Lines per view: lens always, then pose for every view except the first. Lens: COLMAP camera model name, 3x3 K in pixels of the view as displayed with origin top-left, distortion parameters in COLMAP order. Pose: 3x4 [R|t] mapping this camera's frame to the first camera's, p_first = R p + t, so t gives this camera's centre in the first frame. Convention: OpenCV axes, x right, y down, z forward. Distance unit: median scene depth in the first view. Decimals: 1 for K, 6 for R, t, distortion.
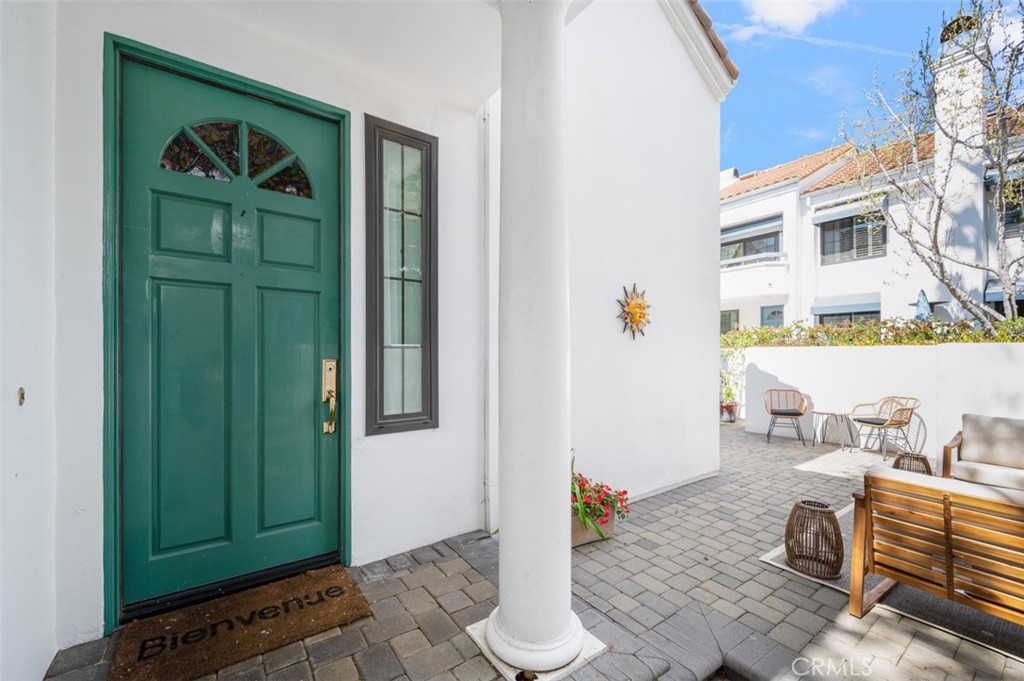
lens RADIAL K [[410.9, 0, 512.9], [0, 410.9, 351.2], [0, 0, 1]] dist [0.000427, -0.000046]
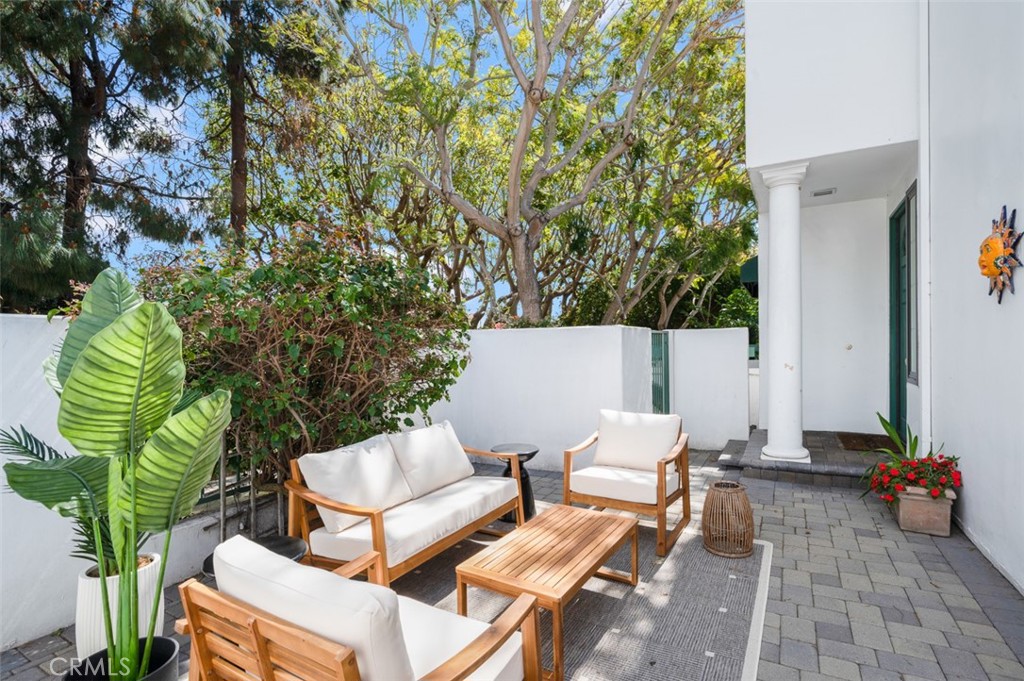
lens RADIAL K [[486.8, 0, 512.8], [0, 486.8, 346.7], [0, 0, 1]] dist [-0.003321, 0.000080]
pose [[-0.915620, -0.003111, -0.402034, 1.443634], [0.002873, 0.999894, -0.014281, 0.050657], [0.402035, -0.014231, -0.915514, 1.611849]]
